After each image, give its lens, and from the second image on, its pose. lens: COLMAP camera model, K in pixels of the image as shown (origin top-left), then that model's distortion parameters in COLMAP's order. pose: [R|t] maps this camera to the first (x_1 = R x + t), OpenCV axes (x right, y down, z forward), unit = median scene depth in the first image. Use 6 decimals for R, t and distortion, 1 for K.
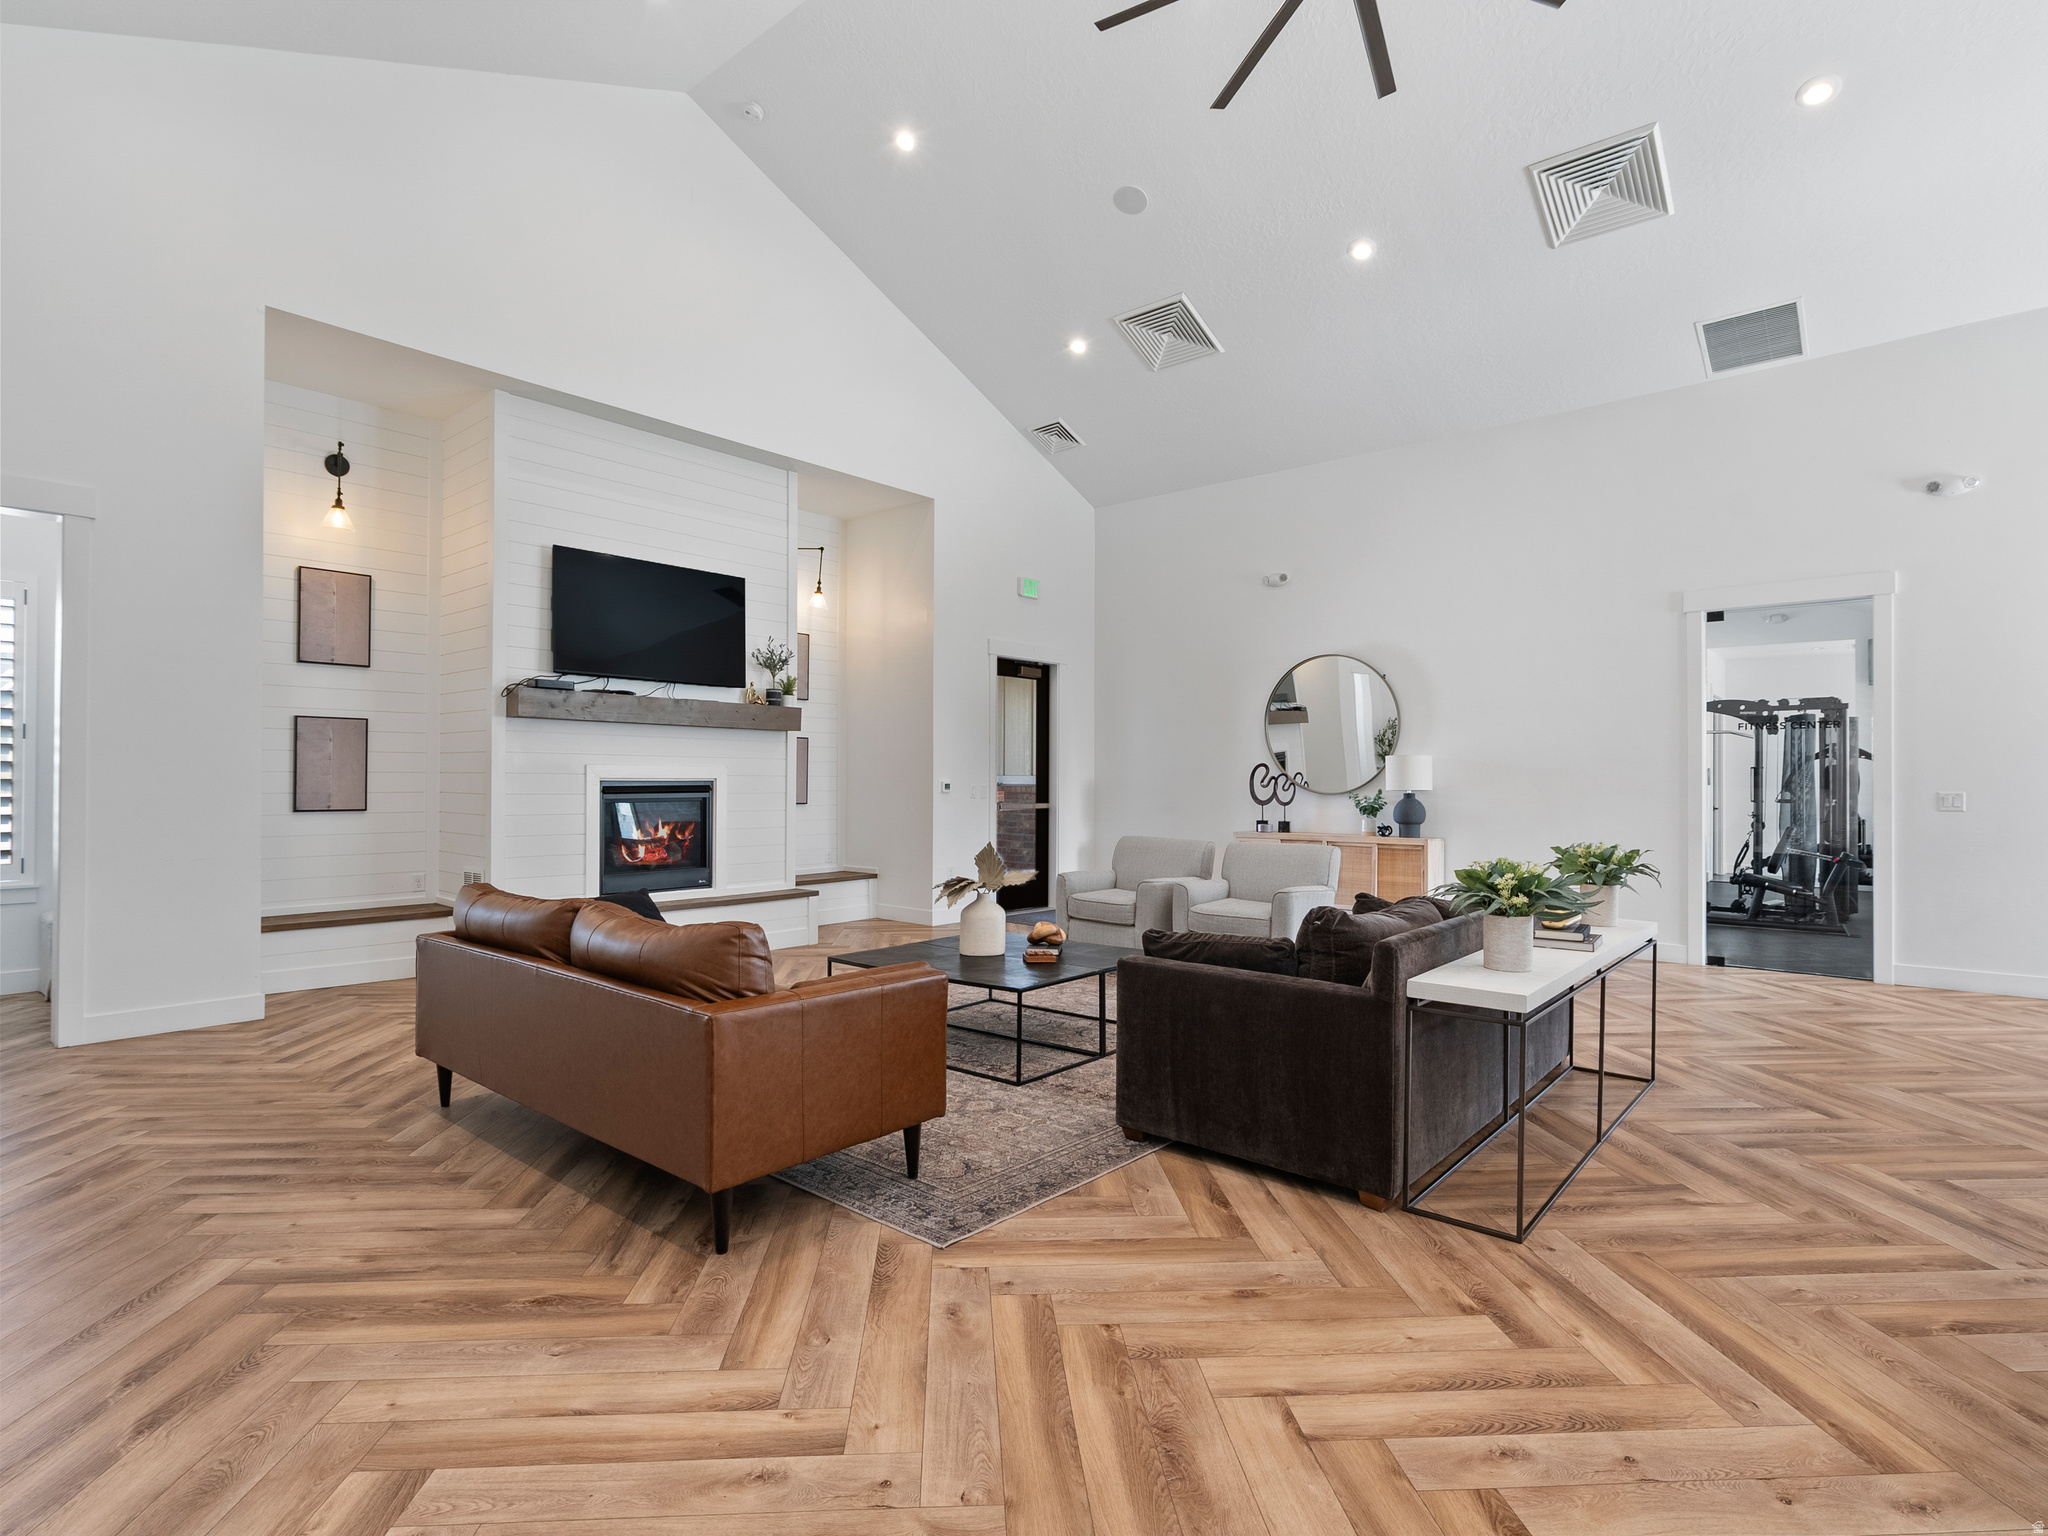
lens RADIAL K [[1048.1, 0, 1026.0], [0, 1048.1, 772.1], [0, 0, 1]] dist [-0.011083, 0.005555]
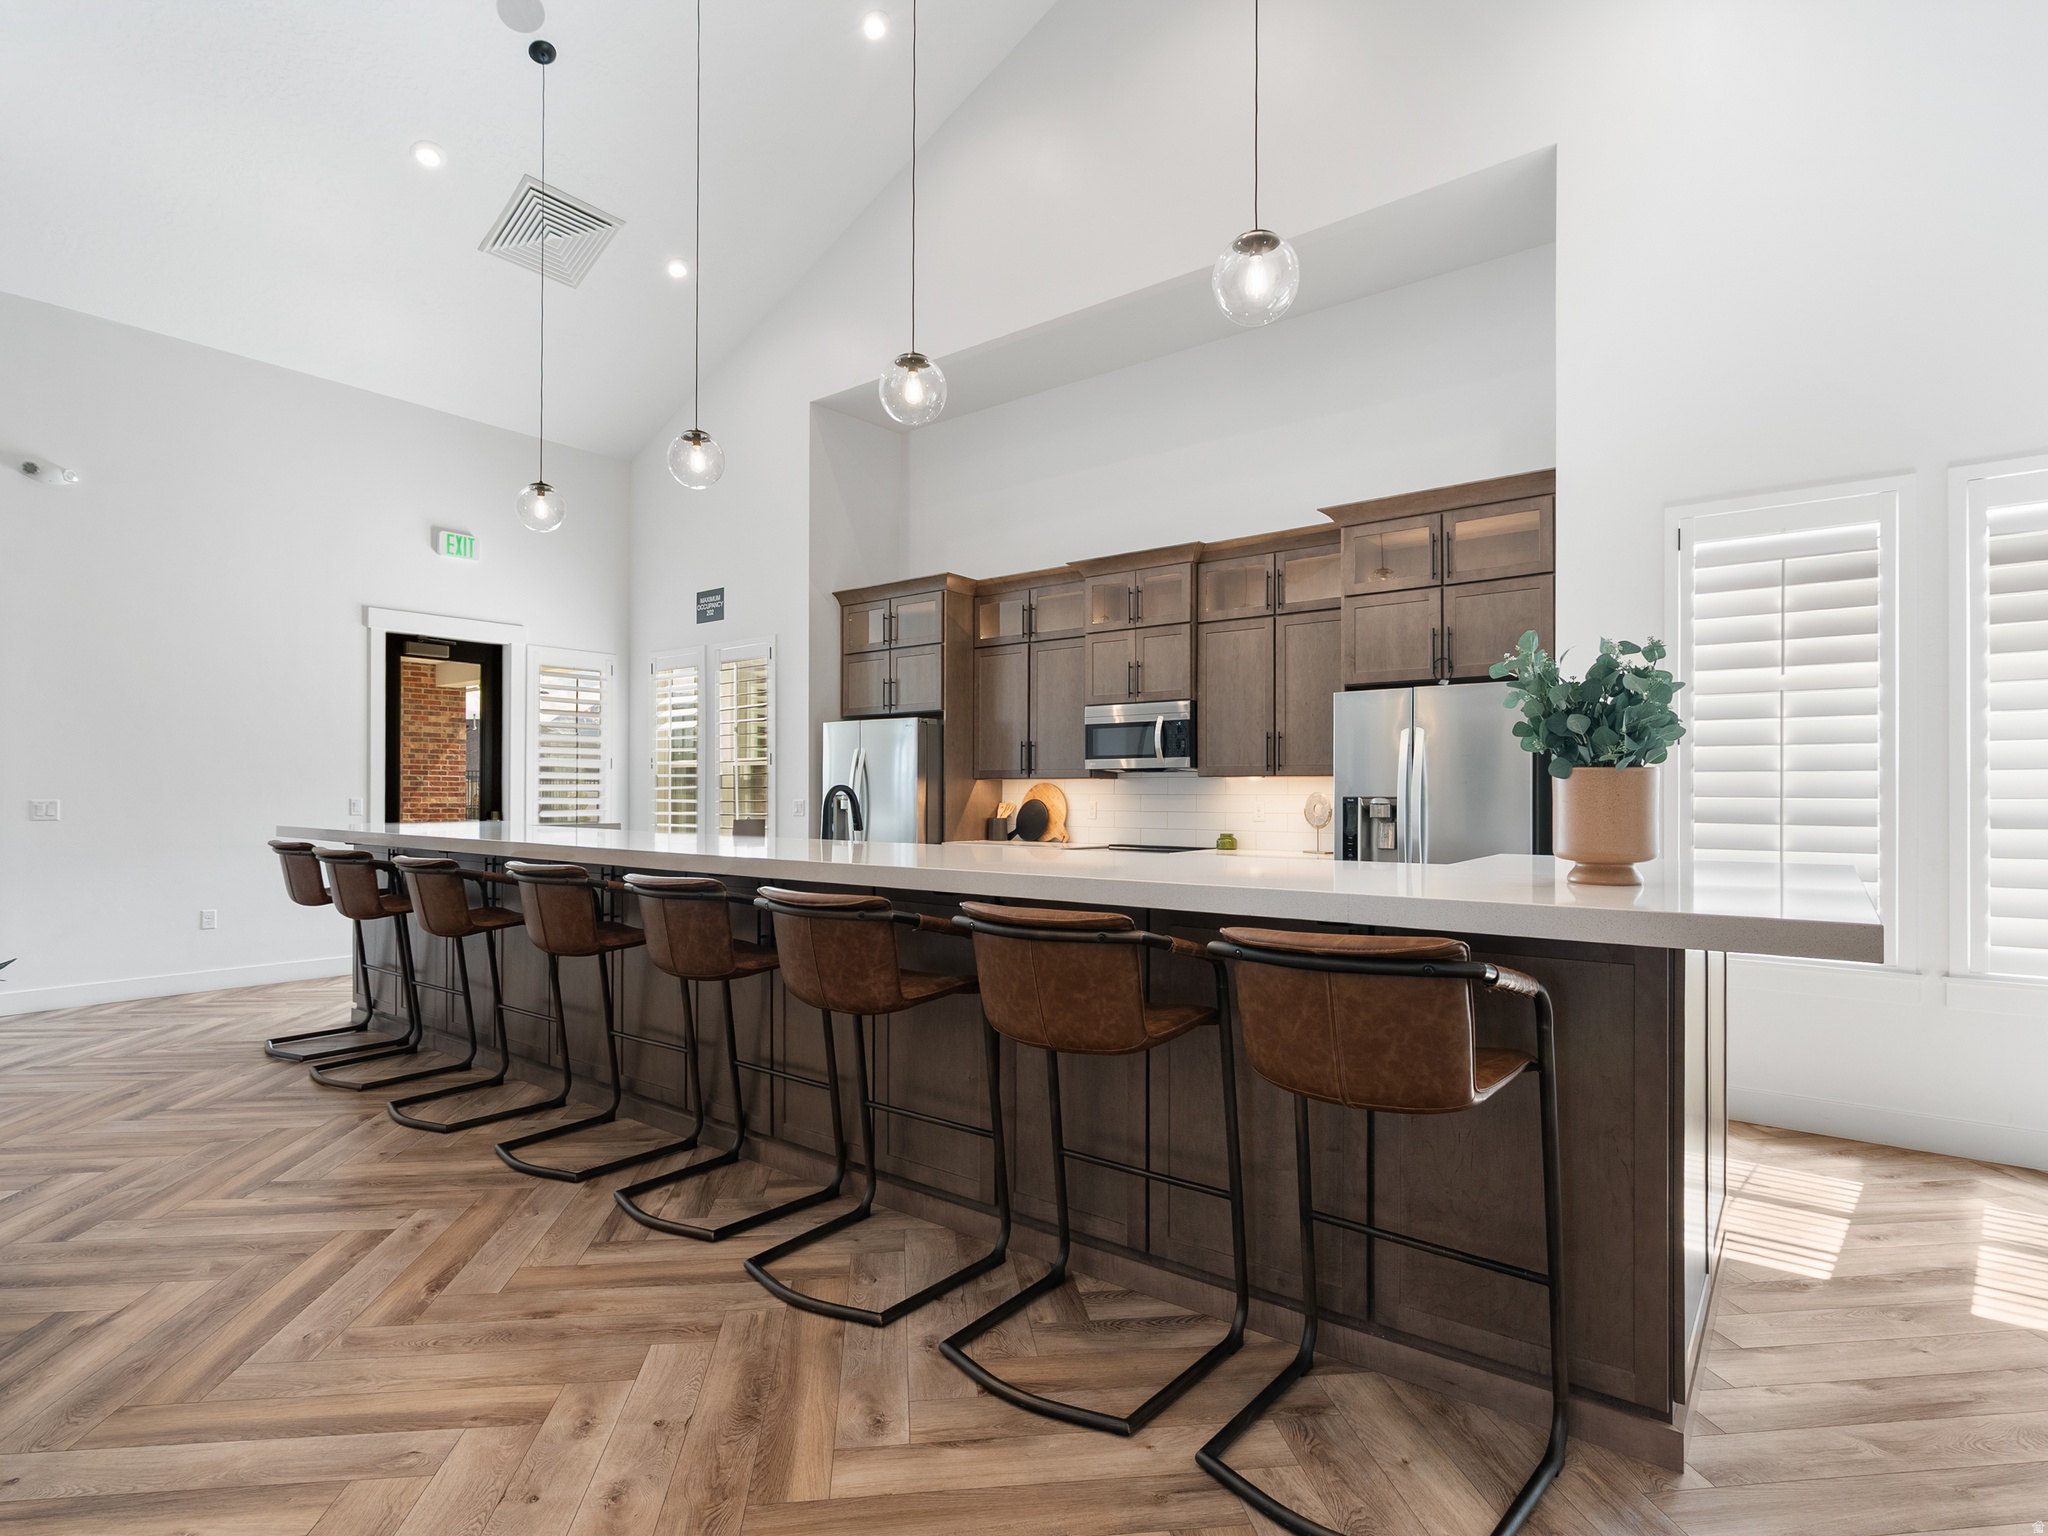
lens RADIAL K [[1048.1, 0, 1025.6], [0, 1048.1, 782.6], [0, 0, 1]] dist [-0.011083, 0.005555]
pose [[-0.048325, 0.005119, 0.998819, -0.207357], [-0.009484, 0.999939, -0.005583, 0.001437], [-0.998787, -0.009743, -0.048274, 0.382220]]
